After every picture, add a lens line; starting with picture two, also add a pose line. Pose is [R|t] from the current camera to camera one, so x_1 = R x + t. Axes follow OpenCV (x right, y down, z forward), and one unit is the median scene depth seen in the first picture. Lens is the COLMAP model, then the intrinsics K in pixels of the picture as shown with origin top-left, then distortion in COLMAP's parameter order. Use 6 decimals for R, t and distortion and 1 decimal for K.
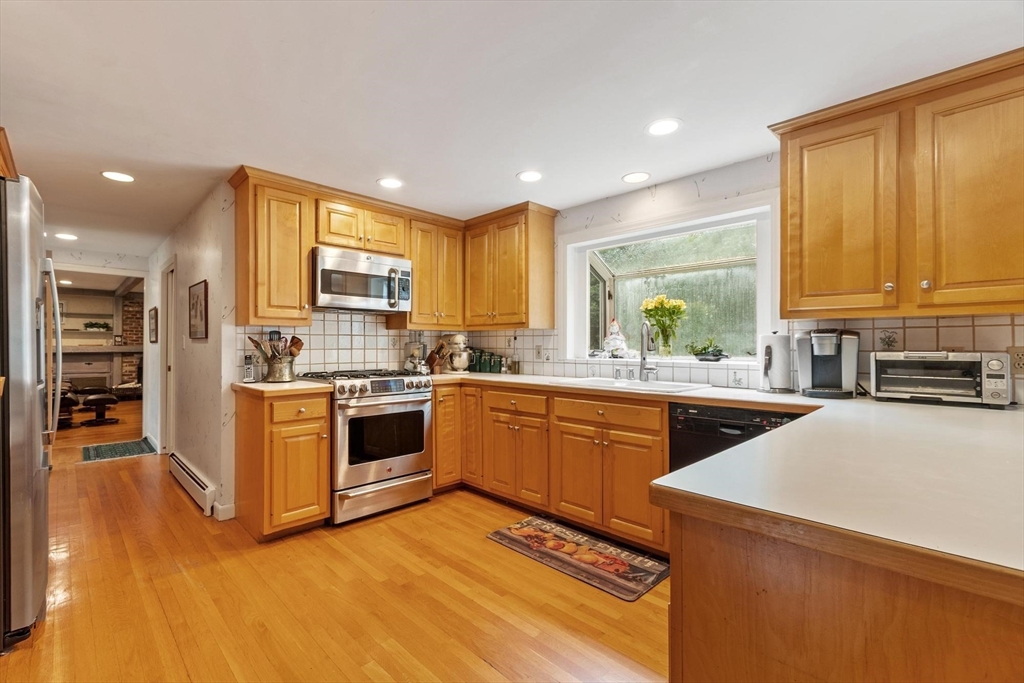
lens RADIAL K [[448.2, 0, 489.4], [0, 448.2, 339.9], [0, 0, 1]] dist [-0.000945, -0.000027]
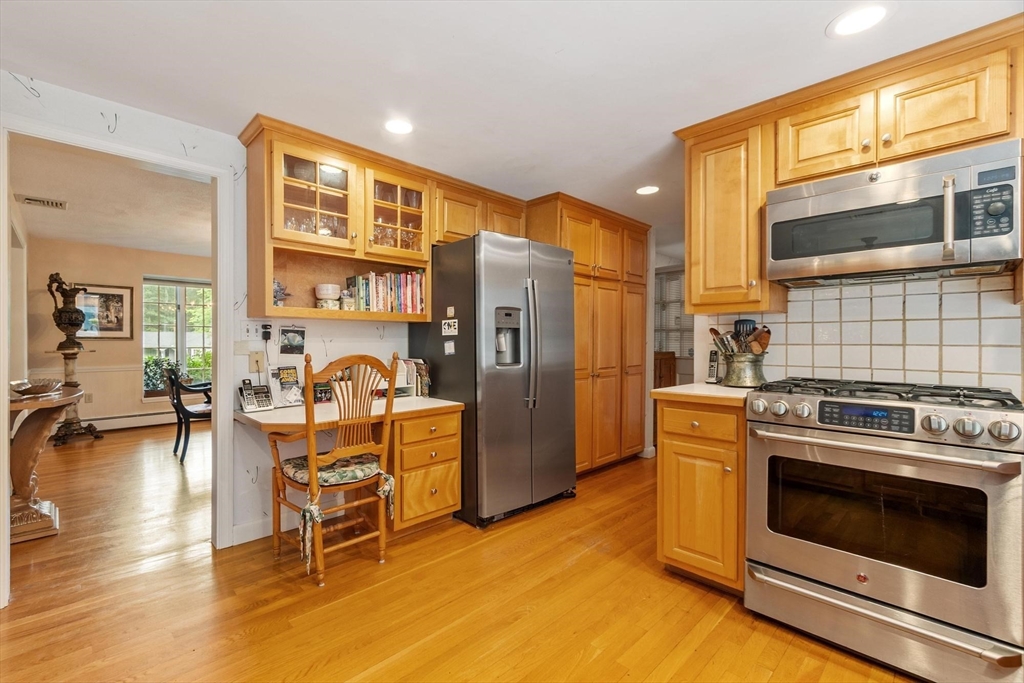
lens RADIAL K [[448.2, 0, 489.4], [0, 448.2, 339.9], [0, 0, 1]] dist [-0.000945, -0.000027]
pose [[-0.005932, 0.000267, -0.999982, 0.307232], [0.009769, 0.999952, 0.000209, 0.011087], [0.999935, -0.009768, -0.005934, 0.599339]]
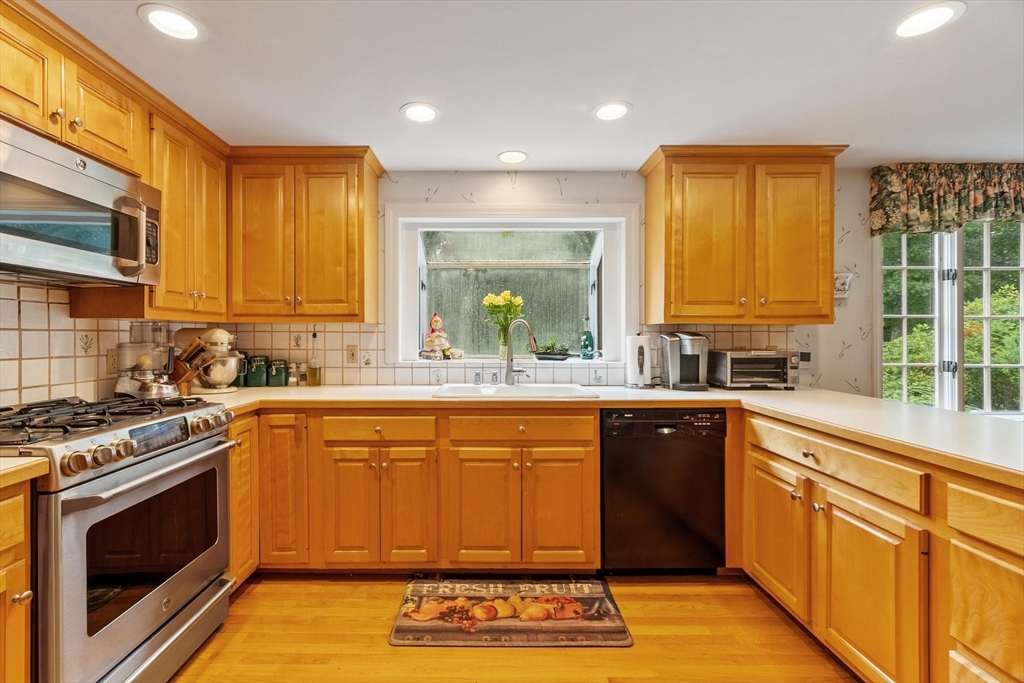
lens RADIAL K [[444.9, 0, 488.5], [0, 444.9, 336.3], [0, 0, 1]] dist [0.001925, 0.000128]
pose [[0.691662, -0.000107, 0.722221, -0.347132], [-0.008739, 0.999926, 0.008518, -0.013816], [-0.722168, -0.012204, 0.691610, 0.422608]]
